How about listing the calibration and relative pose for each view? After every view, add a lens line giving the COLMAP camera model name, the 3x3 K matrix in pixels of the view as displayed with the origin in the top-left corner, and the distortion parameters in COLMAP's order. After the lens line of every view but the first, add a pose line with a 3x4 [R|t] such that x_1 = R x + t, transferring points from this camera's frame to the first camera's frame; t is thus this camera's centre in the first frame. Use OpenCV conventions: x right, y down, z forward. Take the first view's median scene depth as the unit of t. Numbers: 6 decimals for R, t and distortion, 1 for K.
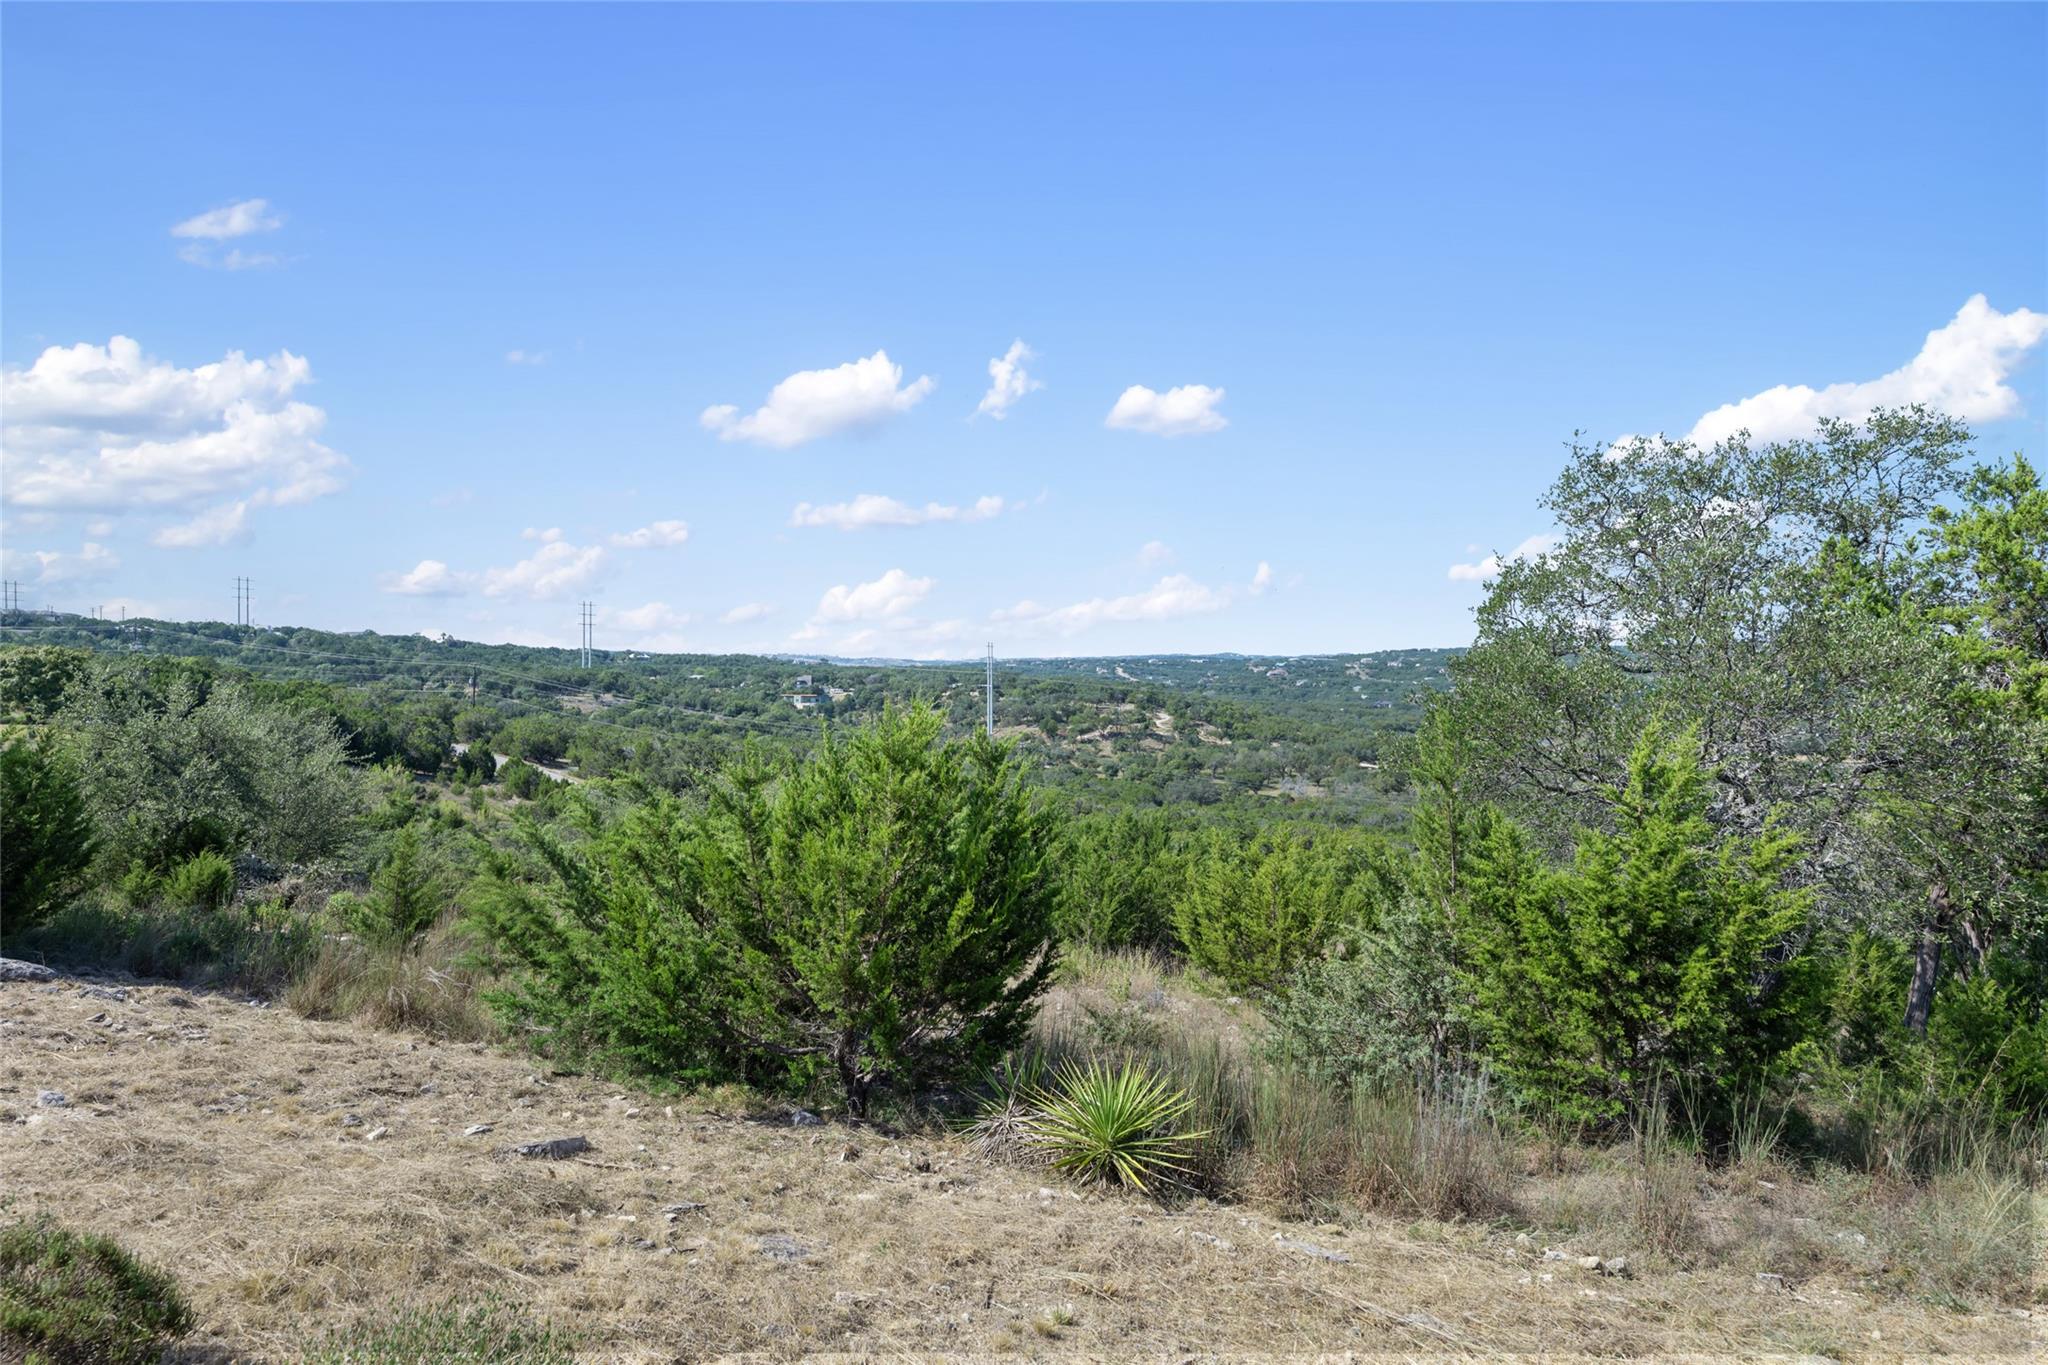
lens RADIAL K [[1130.0, 0, 1025.8], [0, 1130.0, 684.8], [0, 0, 1]] dist [-0.000616, 0.000608]
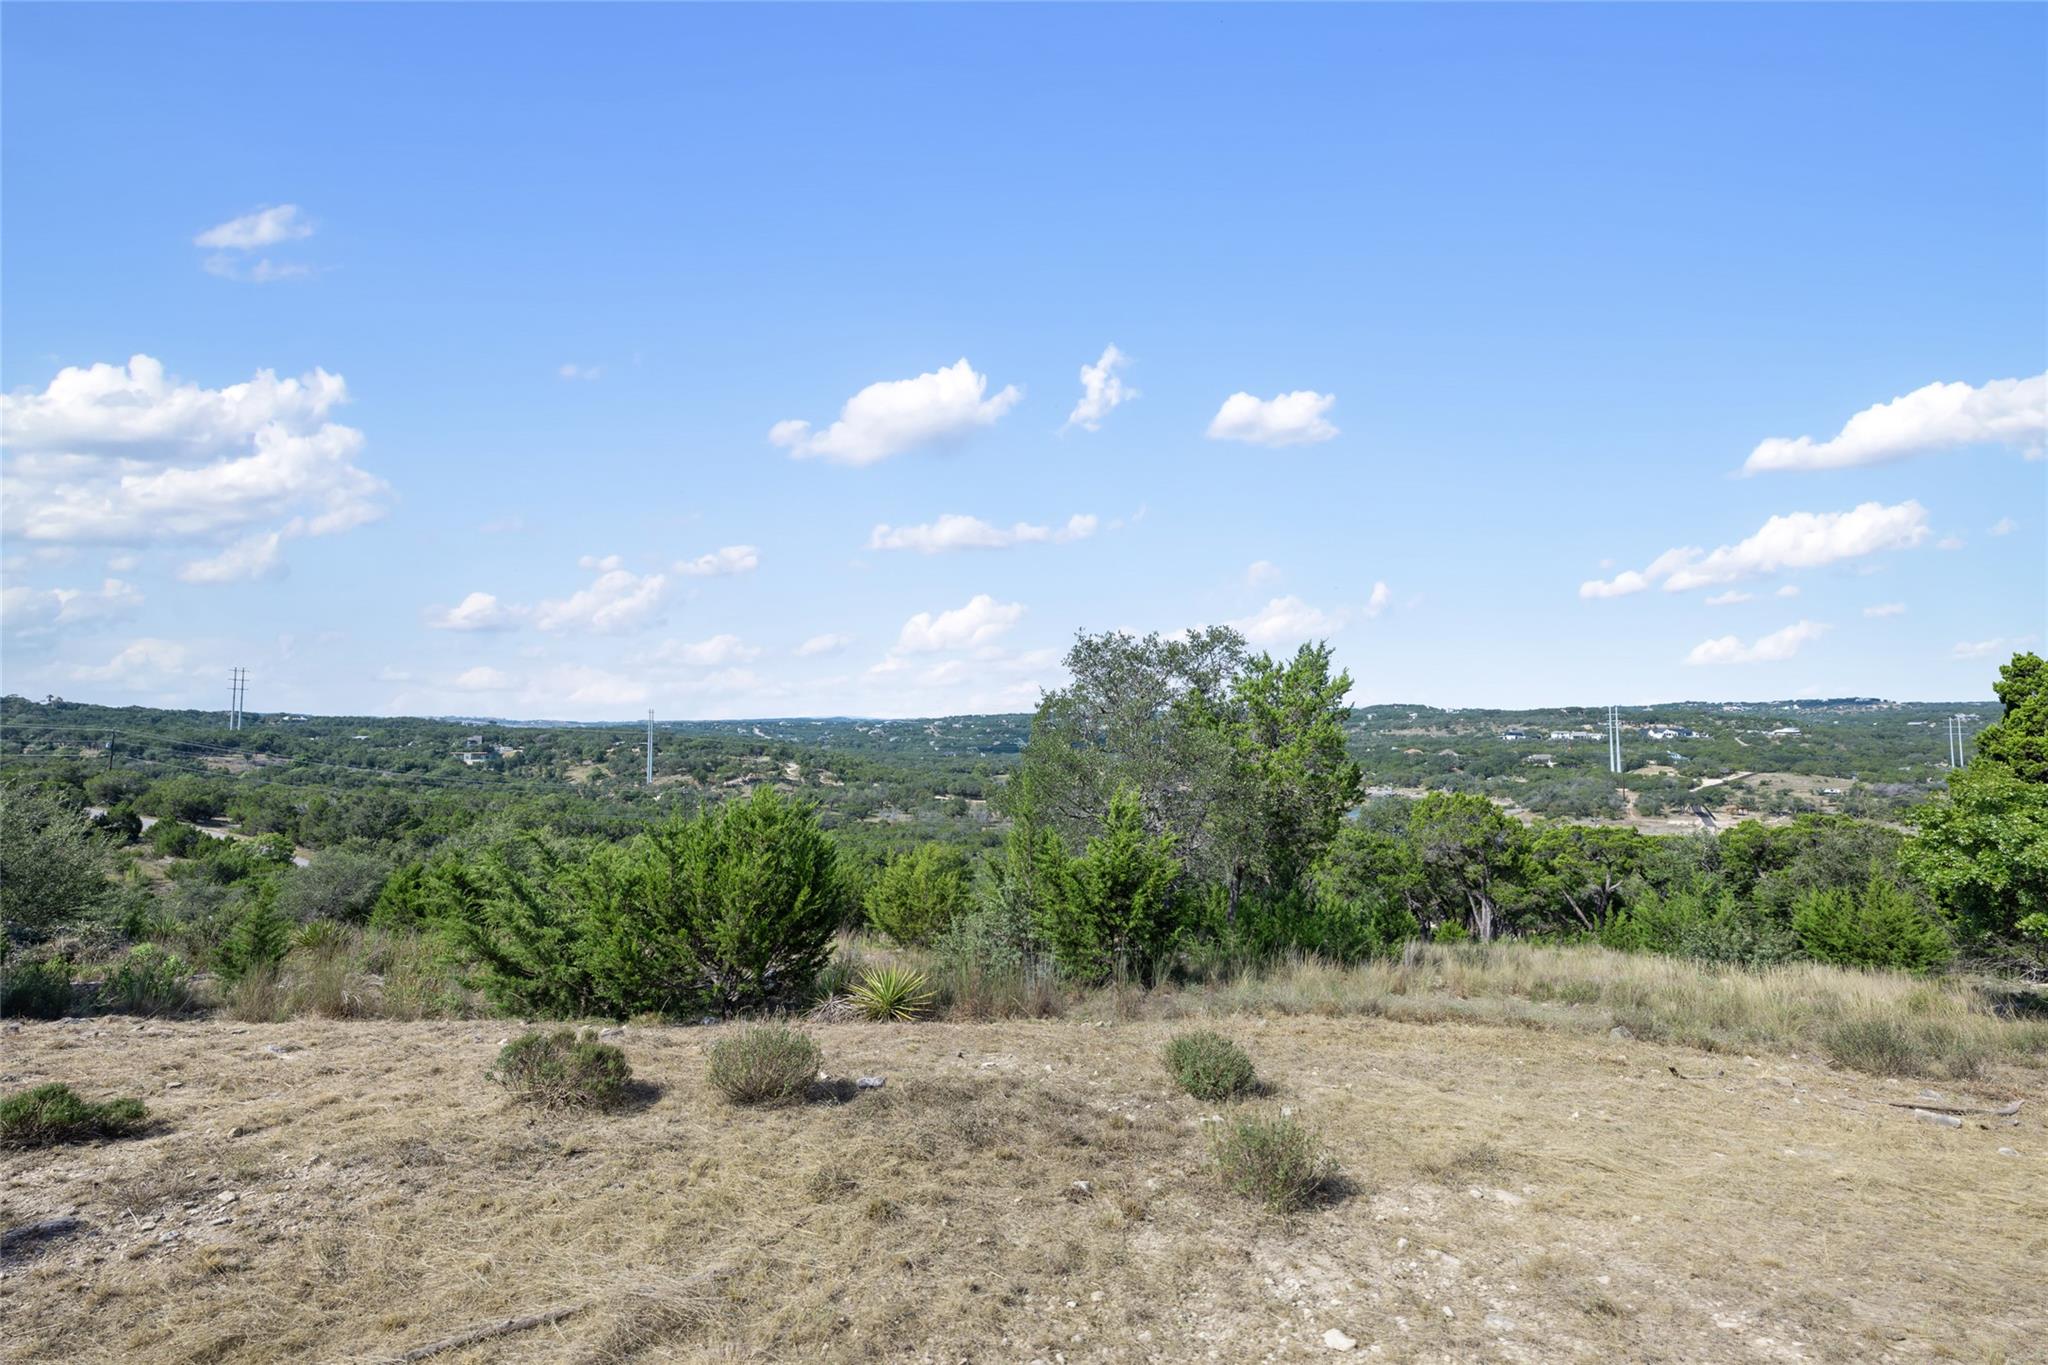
lens RADIAL K [[826.7, 0, 1022.8], [0, 826.7, 685.3], [0, 0, 1]] dist [-0.000376, 0.000363]
pose [[0.923005, 0.018744, 0.384331, -0.086255], [0.006956, 0.997837, -0.065371, -0.021548], [-0.384724, 0.063012, 0.920878, -0.152430]]
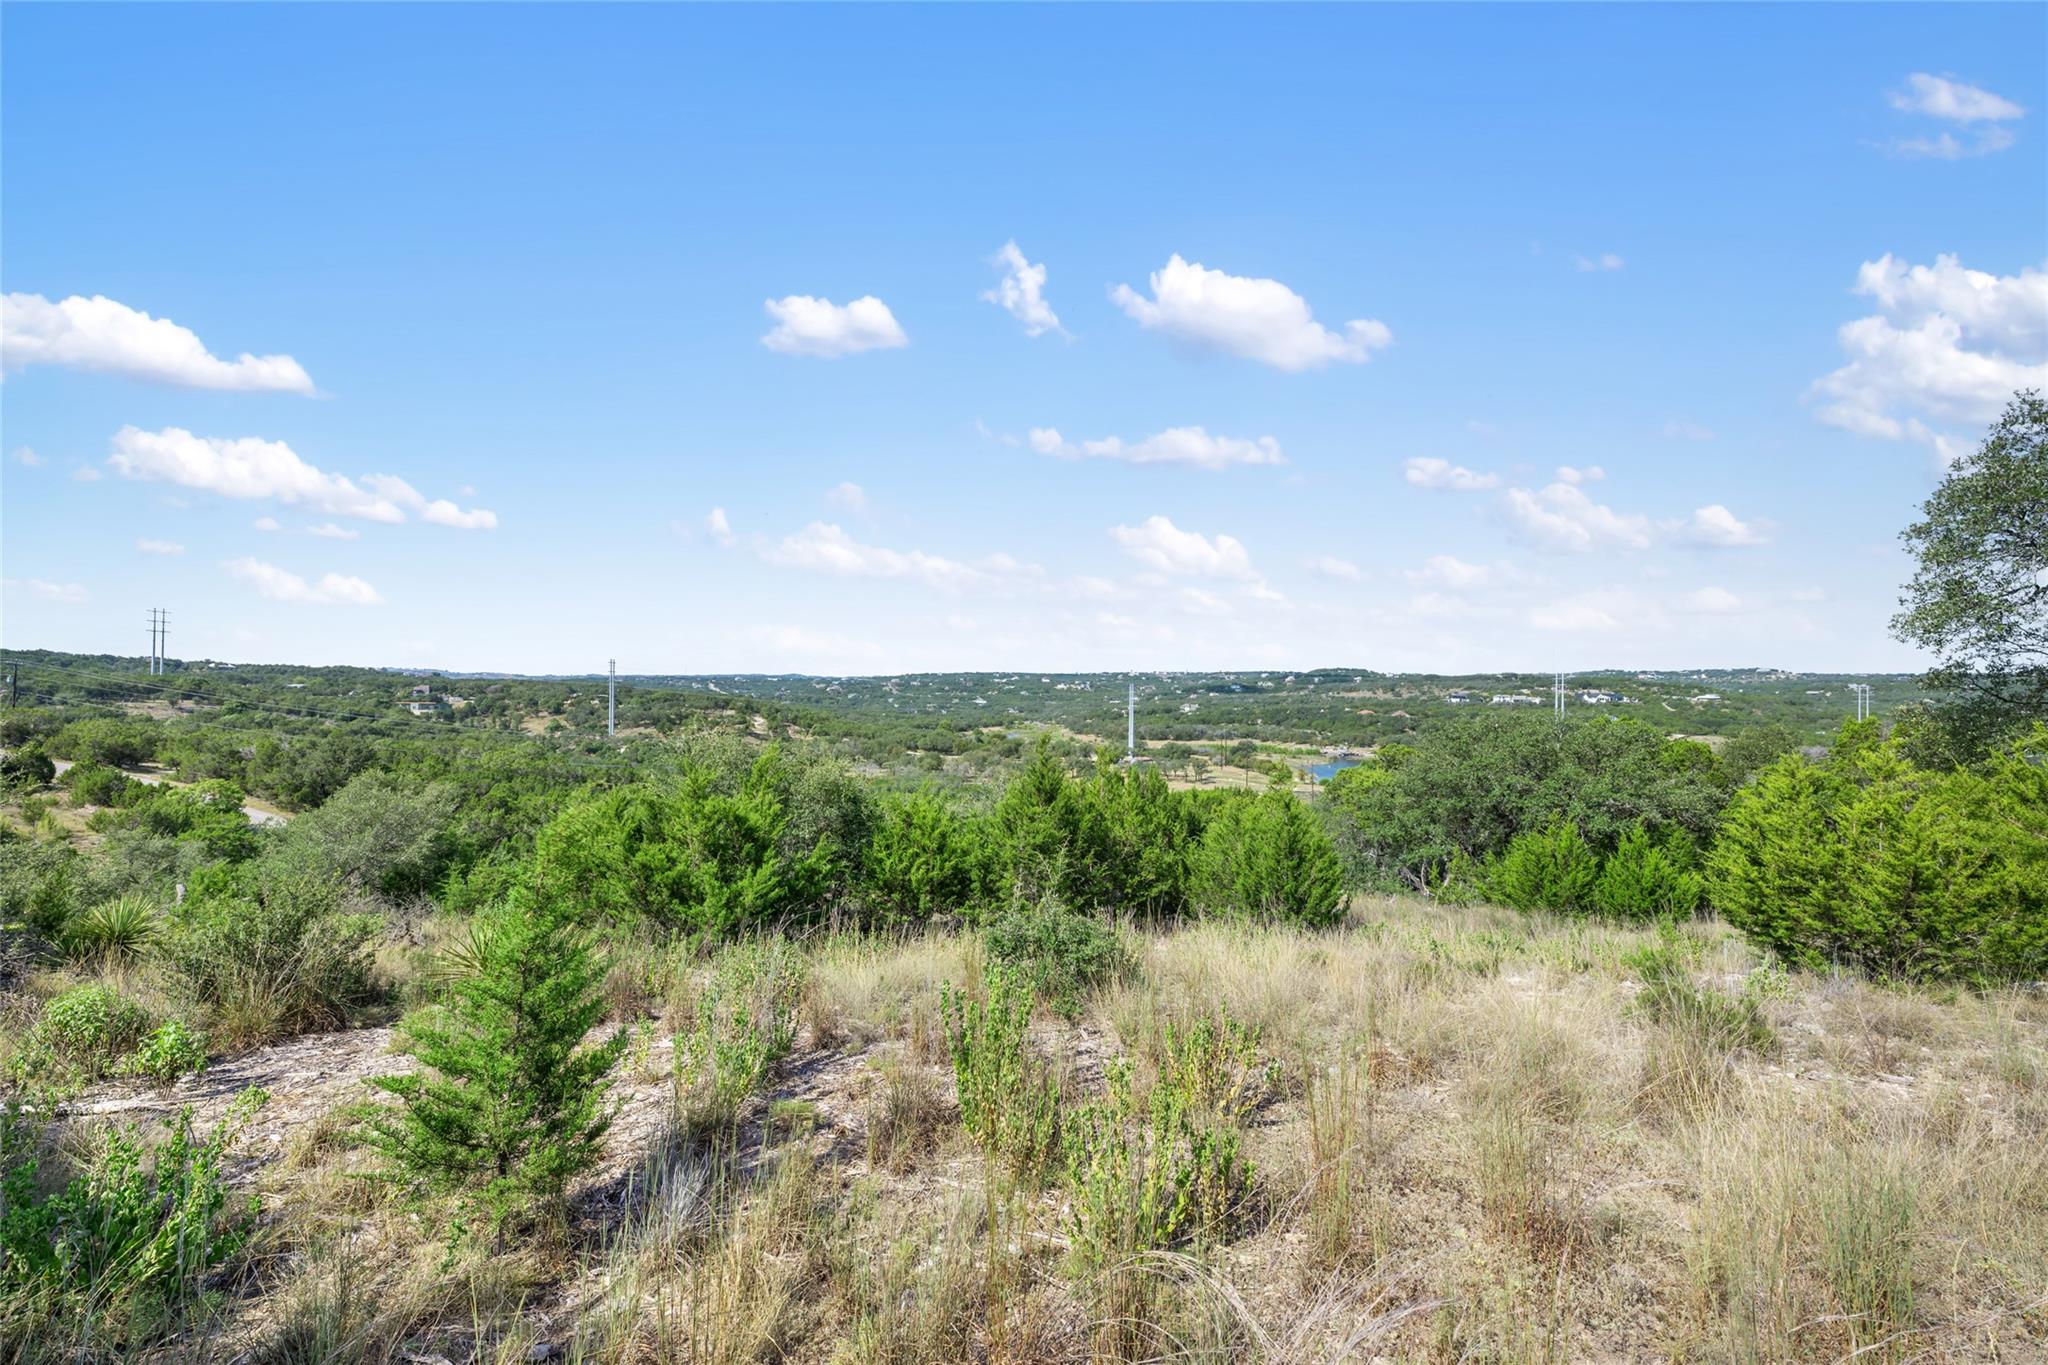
lens RADIAL K [[811.2, 0, 1023.7], [0, 811.2, 686.7], [0, 0, 1]] dist [-0.000637, 0.000084]
pose [[0.898220, 0.010805, 0.439414, -0.380873], [-0.004660, 0.999876, -0.015061, 0.063635], [-0.439522, 0.011480, 0.898158, 0.509007]]
